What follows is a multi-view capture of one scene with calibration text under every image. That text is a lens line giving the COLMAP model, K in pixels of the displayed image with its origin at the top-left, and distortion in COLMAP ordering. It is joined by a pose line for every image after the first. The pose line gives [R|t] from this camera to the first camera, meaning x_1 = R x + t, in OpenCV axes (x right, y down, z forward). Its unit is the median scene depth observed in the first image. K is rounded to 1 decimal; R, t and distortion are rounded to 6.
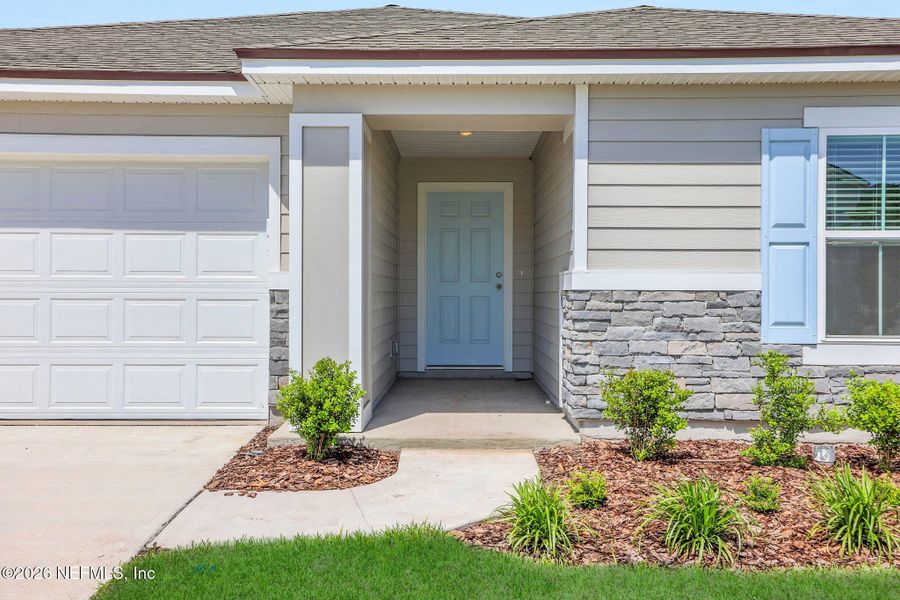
lens RADIAL K [[383.6, 0, 453.7], [0, 383.6, 299.1], [0, 0, 1]] dist [-0.001523, -0.000043]
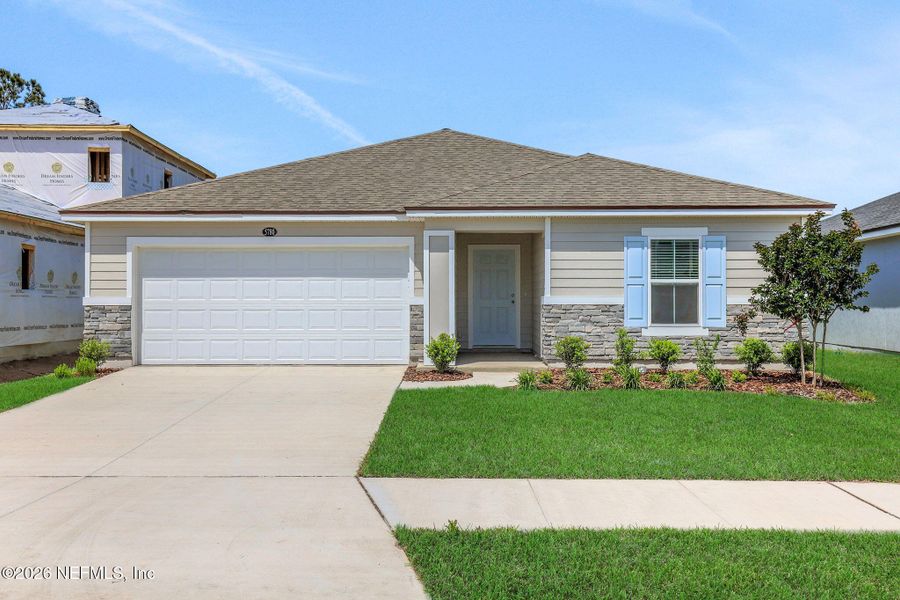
lens RADIAL K [[573.5, 0, 450.0], [0, 573.5, 300.0], [0, 0, 1]] dist [0.032637, 0.001017]
pose [[0.999937, -0.004611, 0.010258, -0.305182], [0.004758, 0.999886, -0.014336, -0.004549], [-0.010191, 0.014384, 0.999845, -2.517766]]
